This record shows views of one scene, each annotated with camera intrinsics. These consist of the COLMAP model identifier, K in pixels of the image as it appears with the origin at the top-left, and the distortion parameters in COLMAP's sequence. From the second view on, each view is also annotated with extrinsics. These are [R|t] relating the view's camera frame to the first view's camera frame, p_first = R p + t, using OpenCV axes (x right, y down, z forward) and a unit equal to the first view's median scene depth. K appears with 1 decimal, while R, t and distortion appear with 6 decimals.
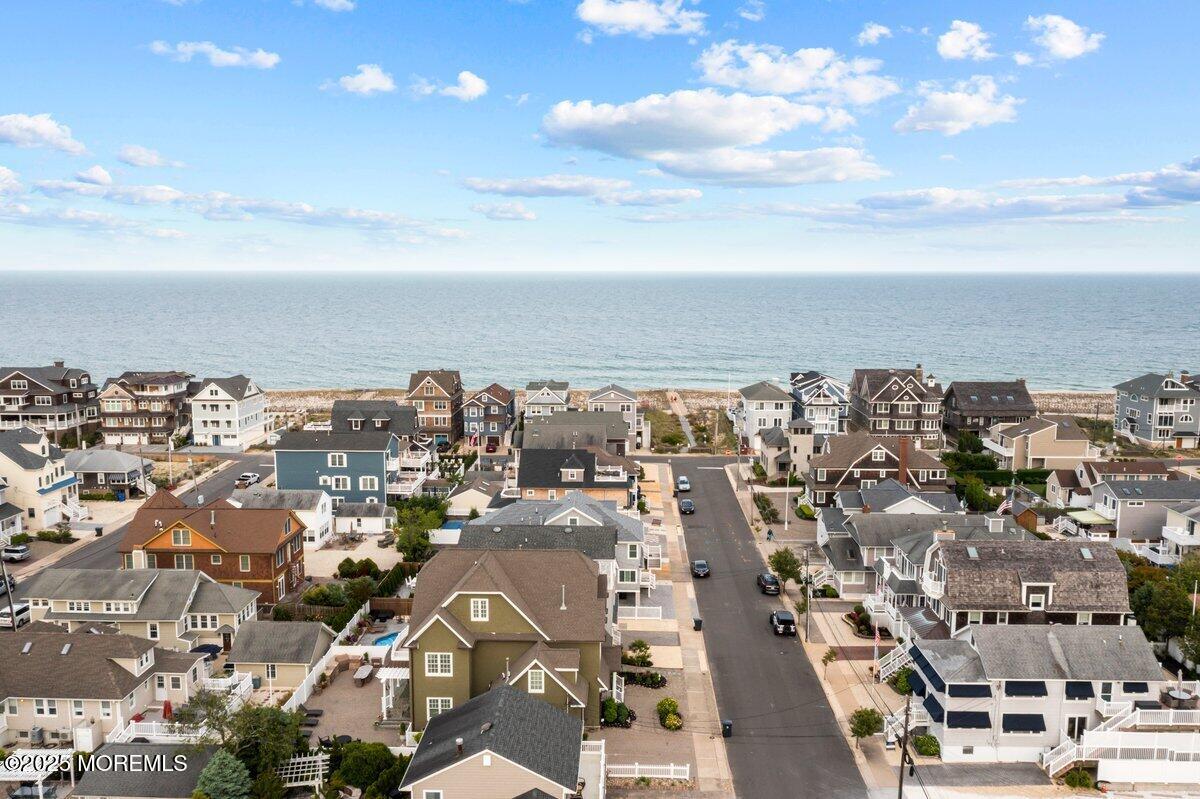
lens RADIAL K [[961.1, 0, 598.9], [0, 961.1, 398.9], [0, 0, 1]] dist [0.005946, 0.001908]
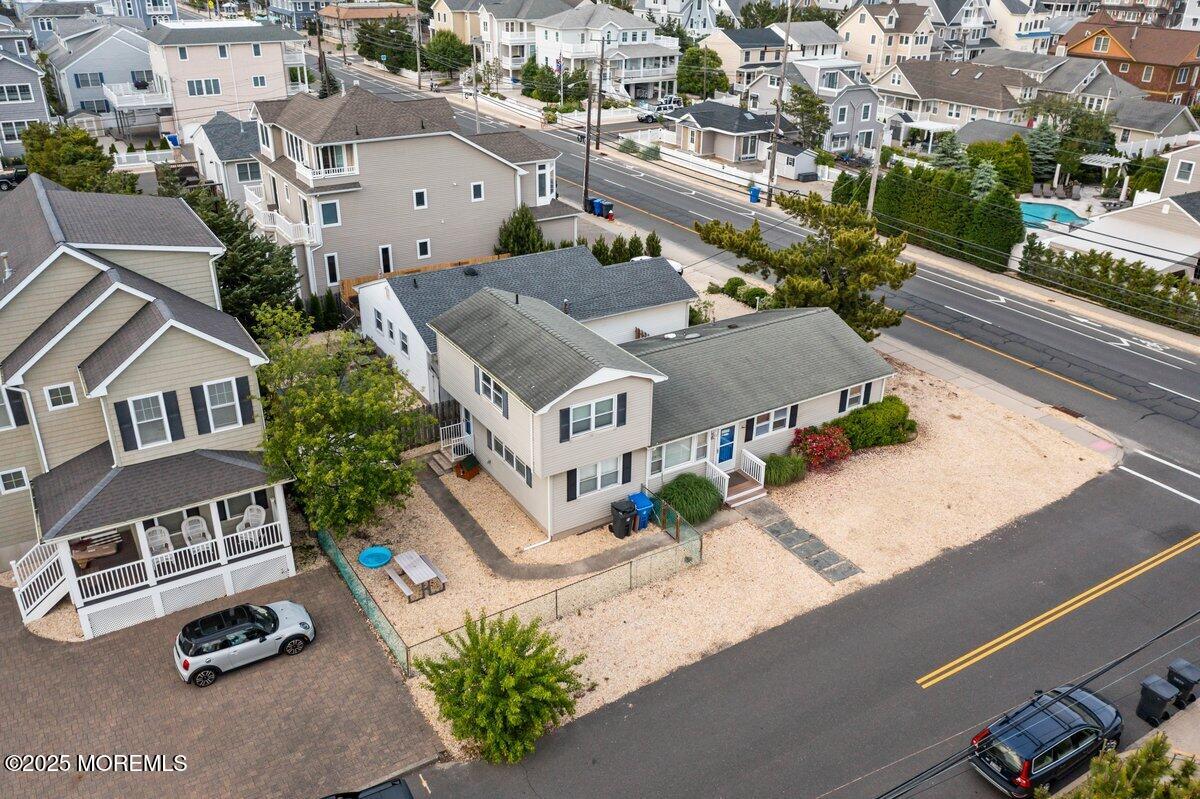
lens RADIAL K [[961.1, 0, 597.7], [0, 961.1, 398.1], [0, 0, 1]] dist [0.005946, 0.001908]
pose [[0.552240, 0.366649, -0.748732, 0.190608], [-0.128559, 0.924809, 0.358052, 0.149074], [0.823713, -0.101474, 0.557853, -0.142003]]
